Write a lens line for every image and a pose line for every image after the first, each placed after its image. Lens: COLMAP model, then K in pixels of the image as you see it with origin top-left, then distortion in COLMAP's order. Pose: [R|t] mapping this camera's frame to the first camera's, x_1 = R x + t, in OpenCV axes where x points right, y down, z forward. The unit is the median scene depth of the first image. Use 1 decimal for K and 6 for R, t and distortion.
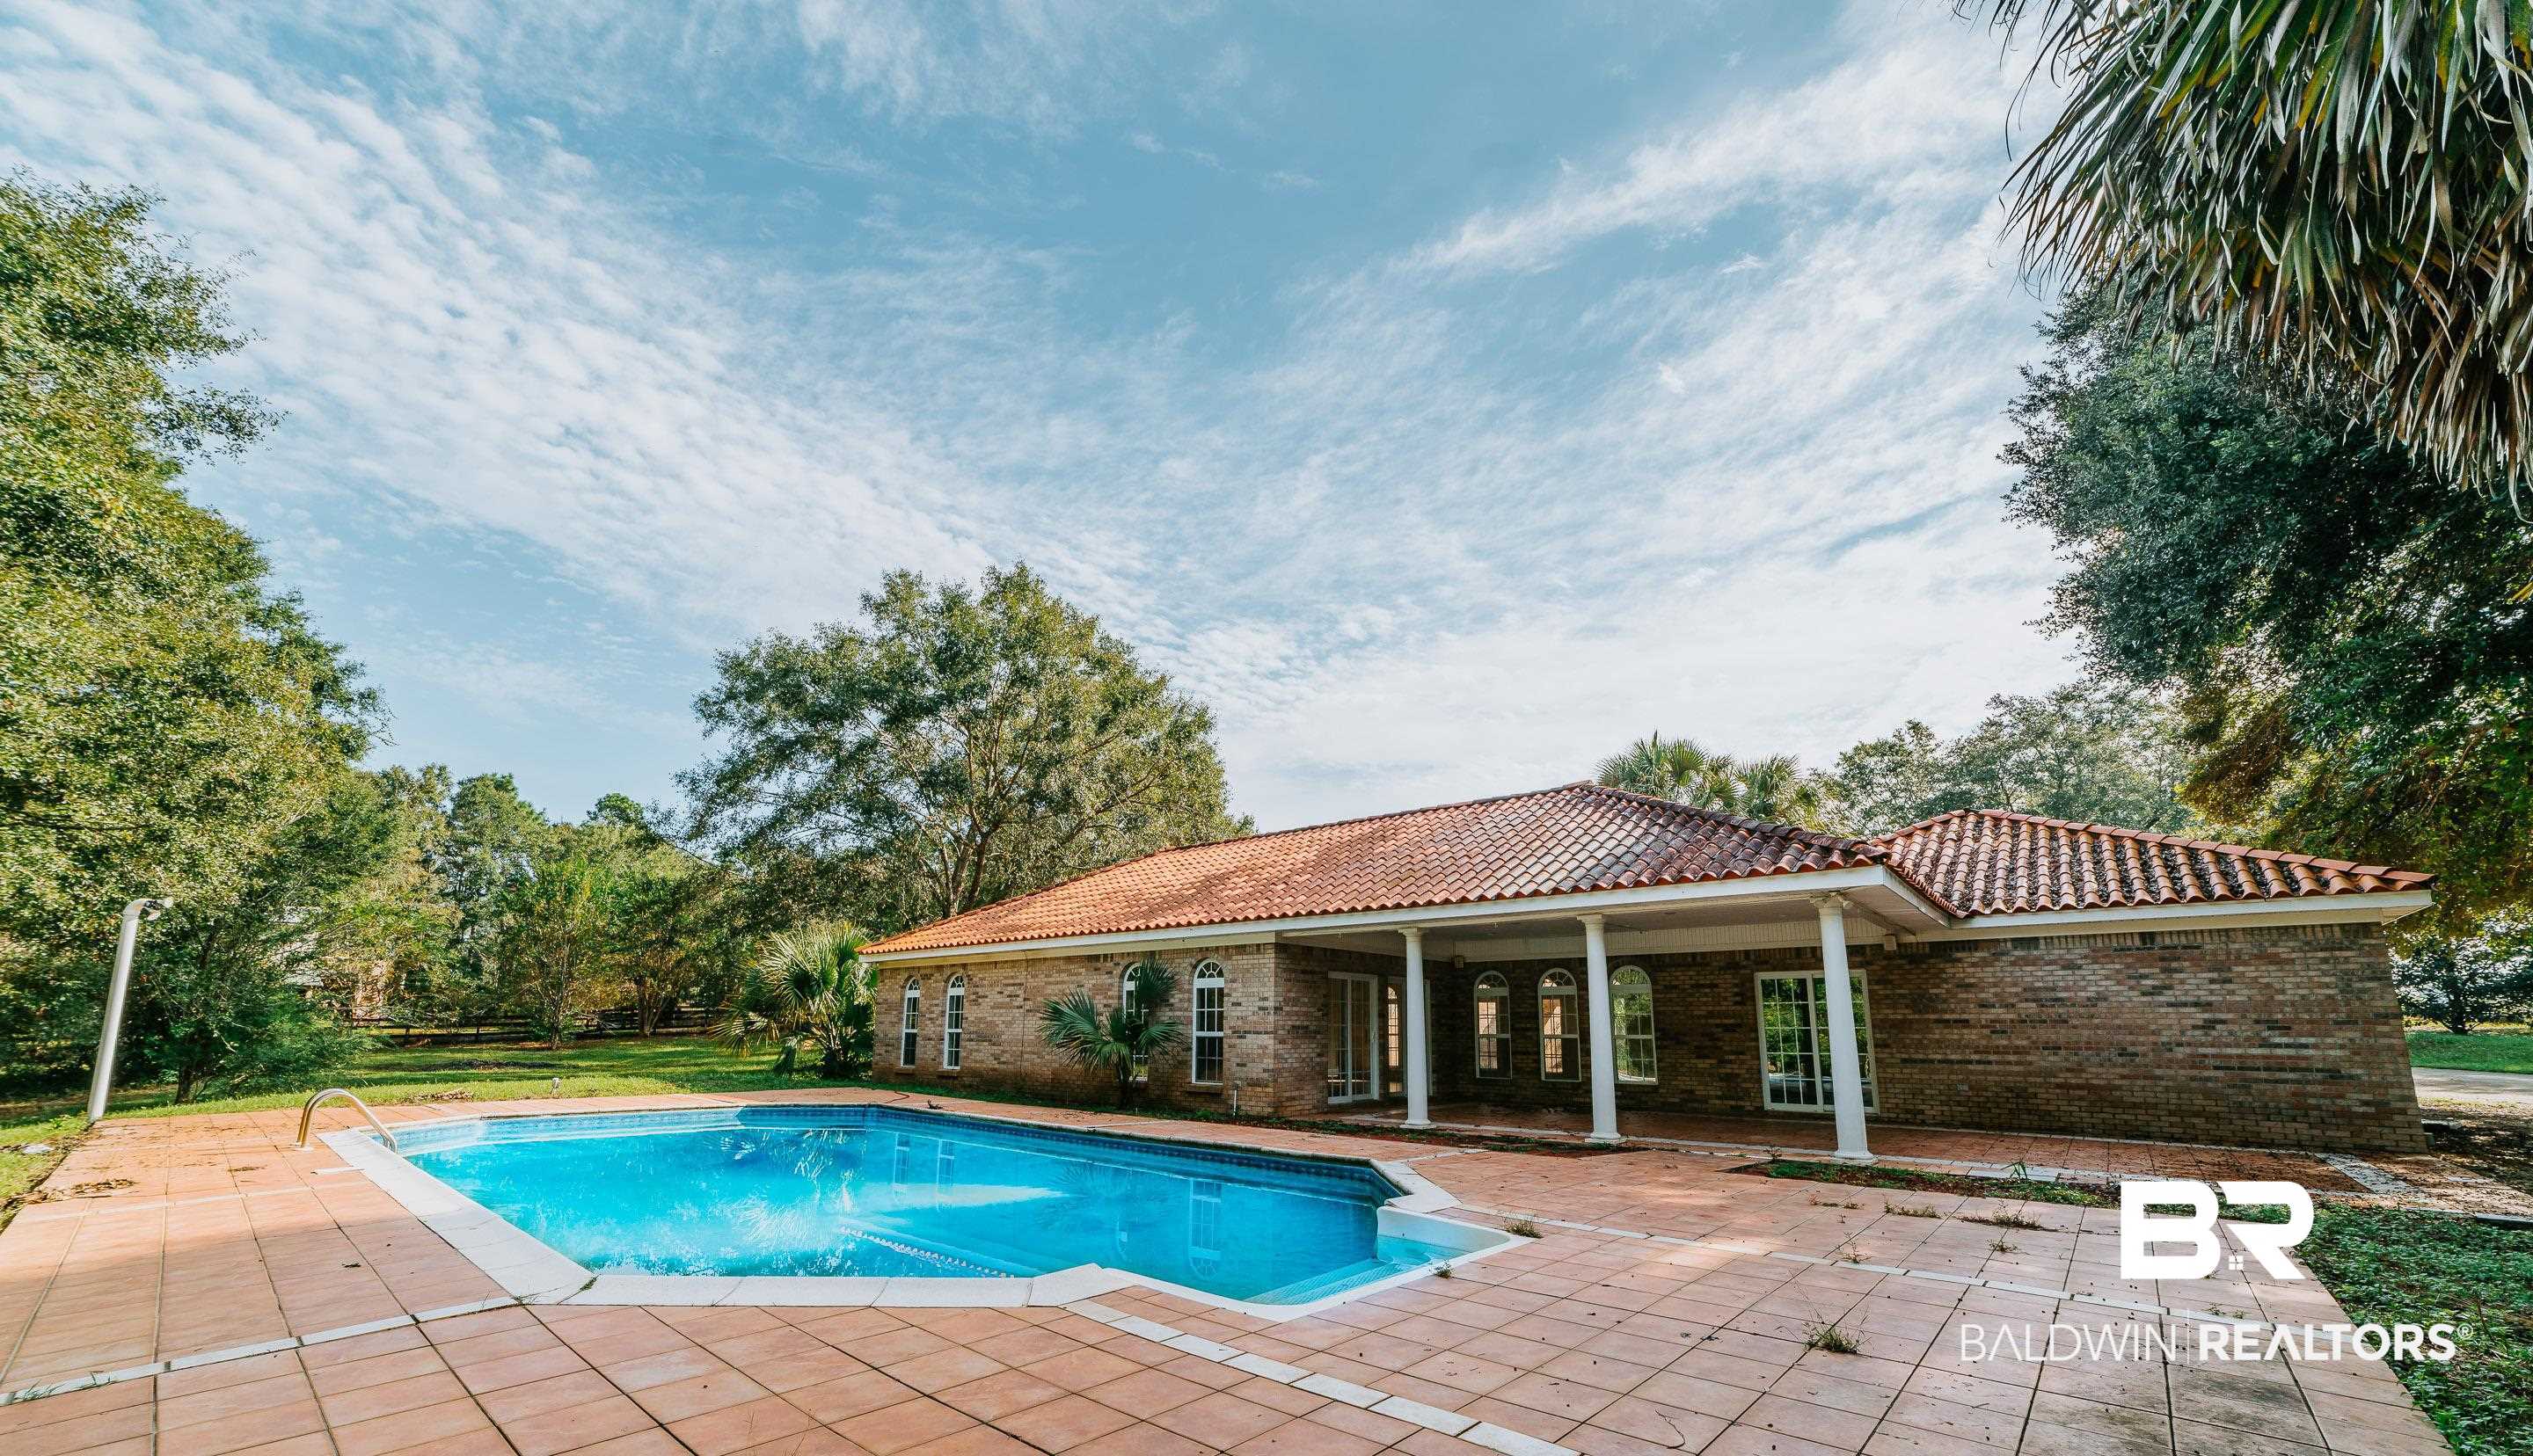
lens RADIAL K [[1007.5, 0, 1217.2], [0, 1007.5, 841.3], [0, 0, 1]] dist [-0.024243, 0.009904]
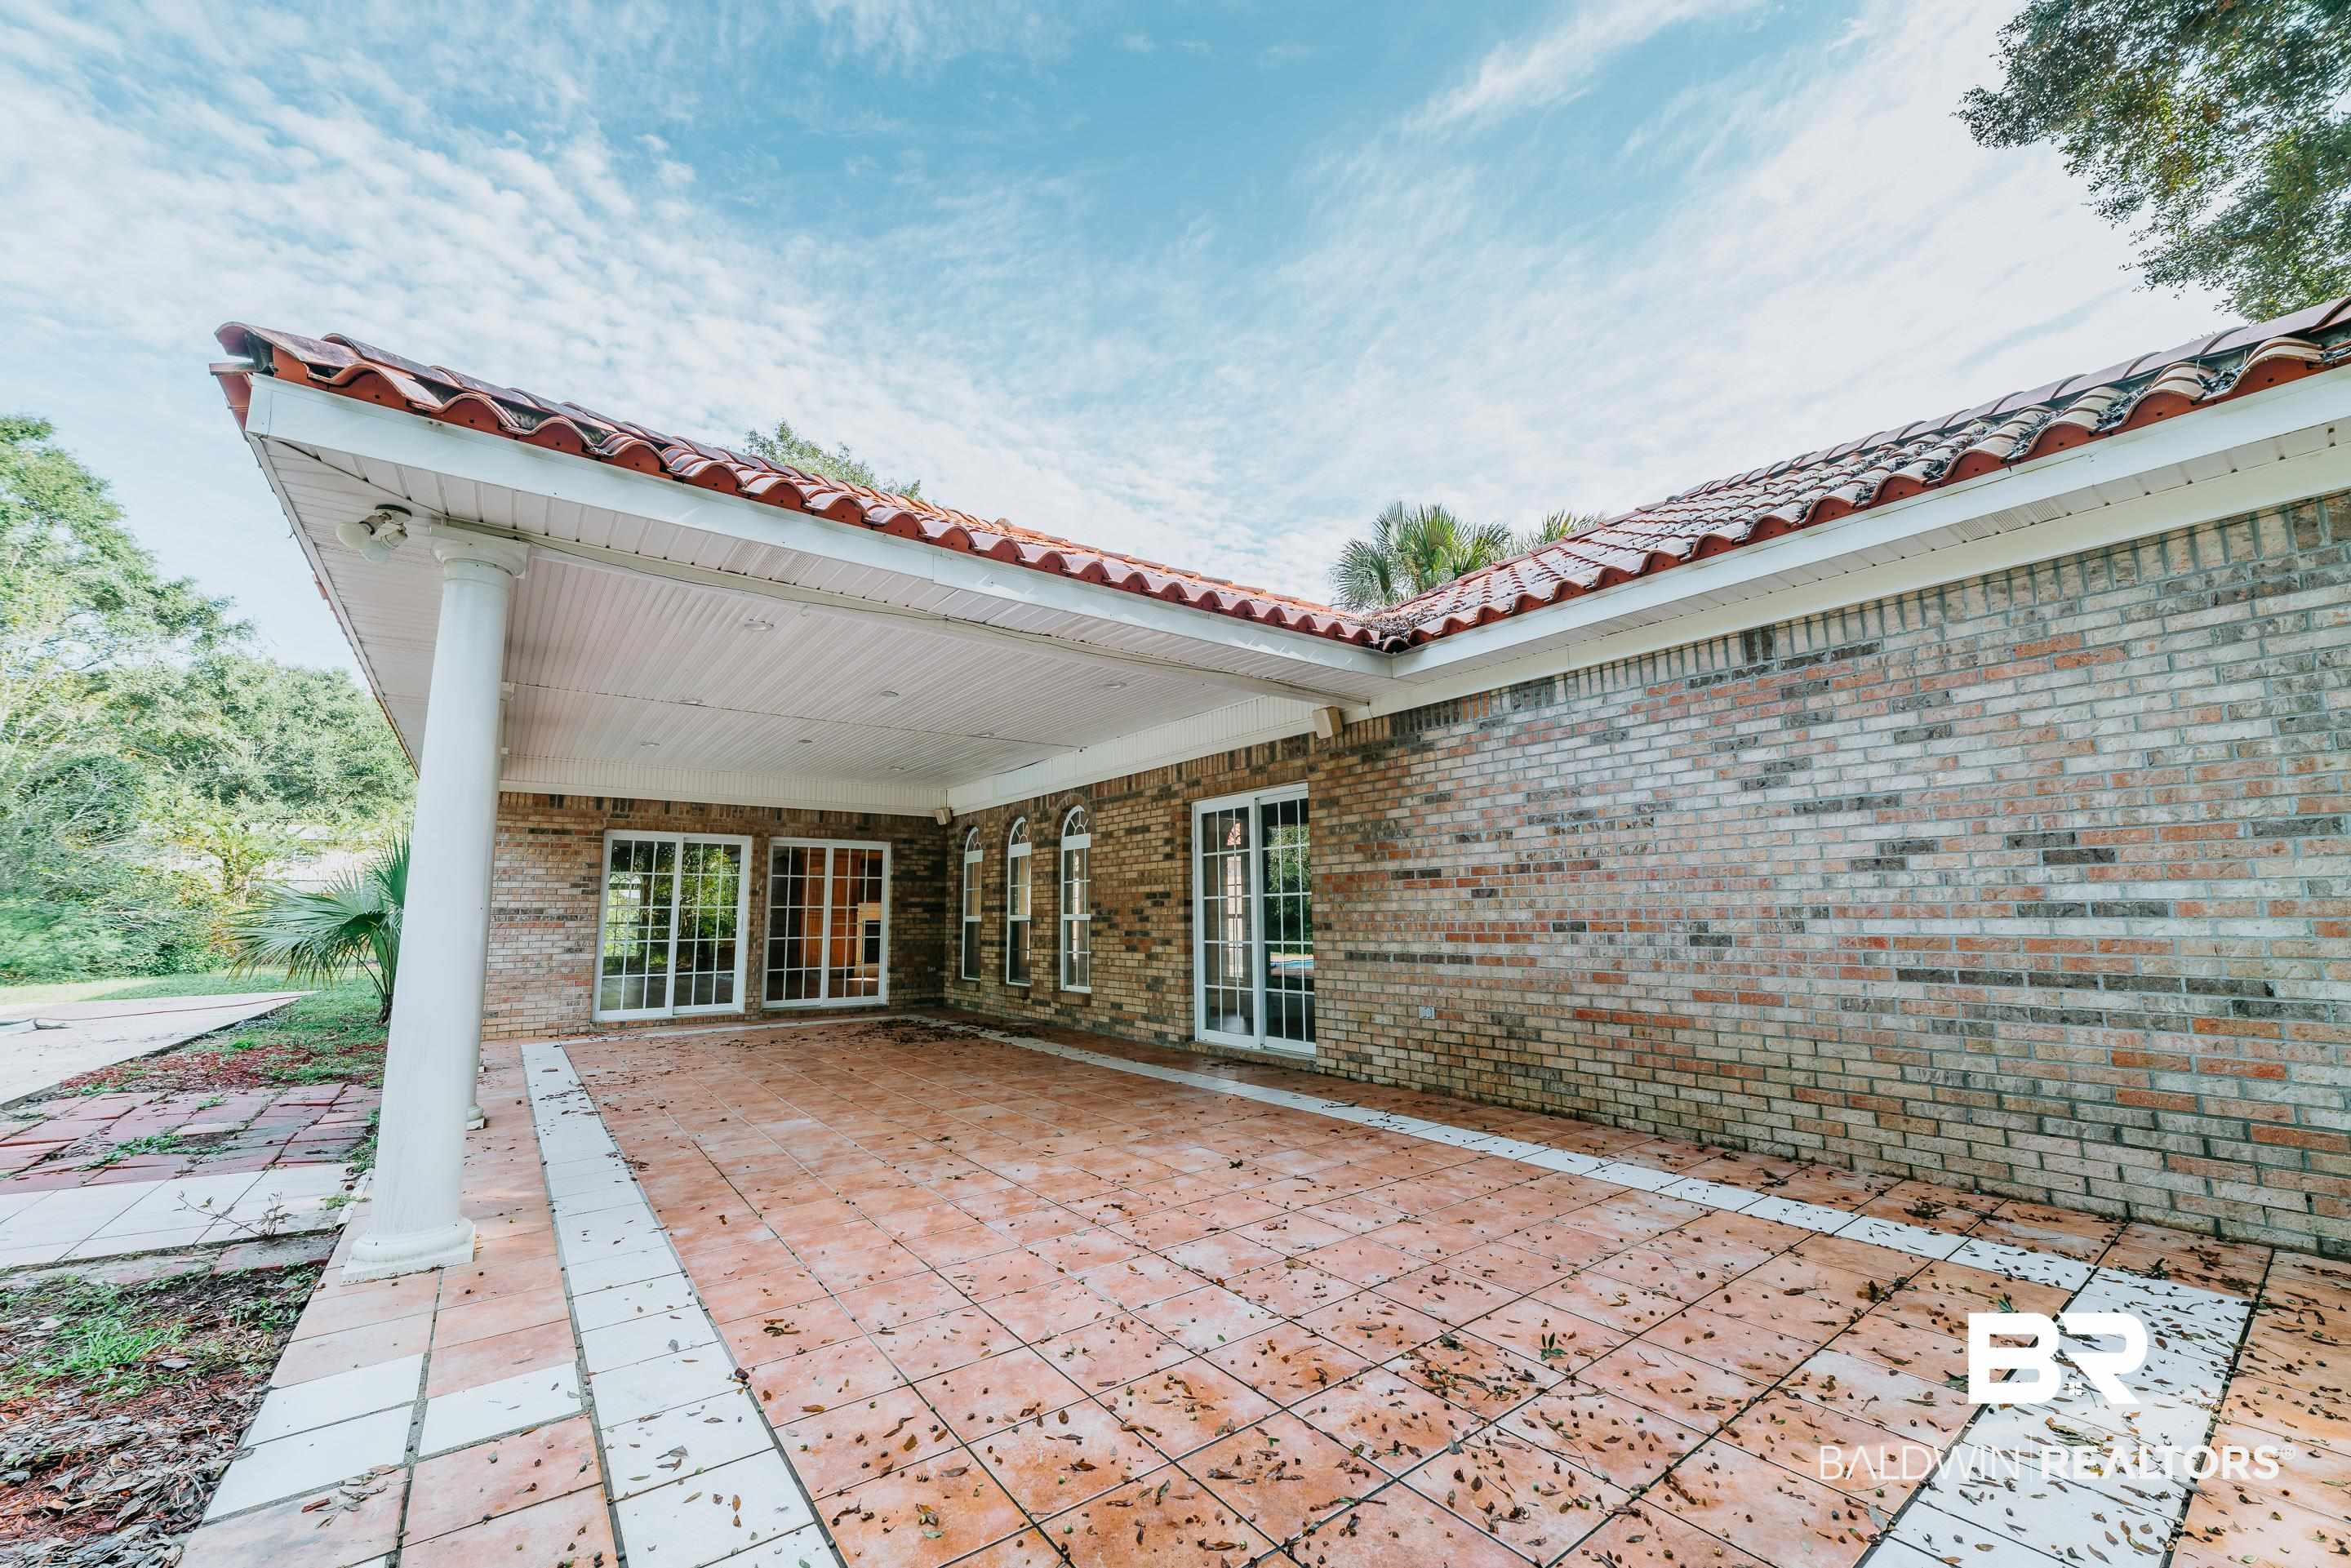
lens RADIAL K [[909.4, 0, 1164.1], [0, 909.4, 786.1], [0, 0, 1]] dist [-0.023175, 0.009720]
pose [[0.976852, -0.051354, -0.207663, 0.713062], [0.060071, 0.997549, 0.035887, 0.115795], [0.205311, -0.047531, 0.977542, 0.552192]]
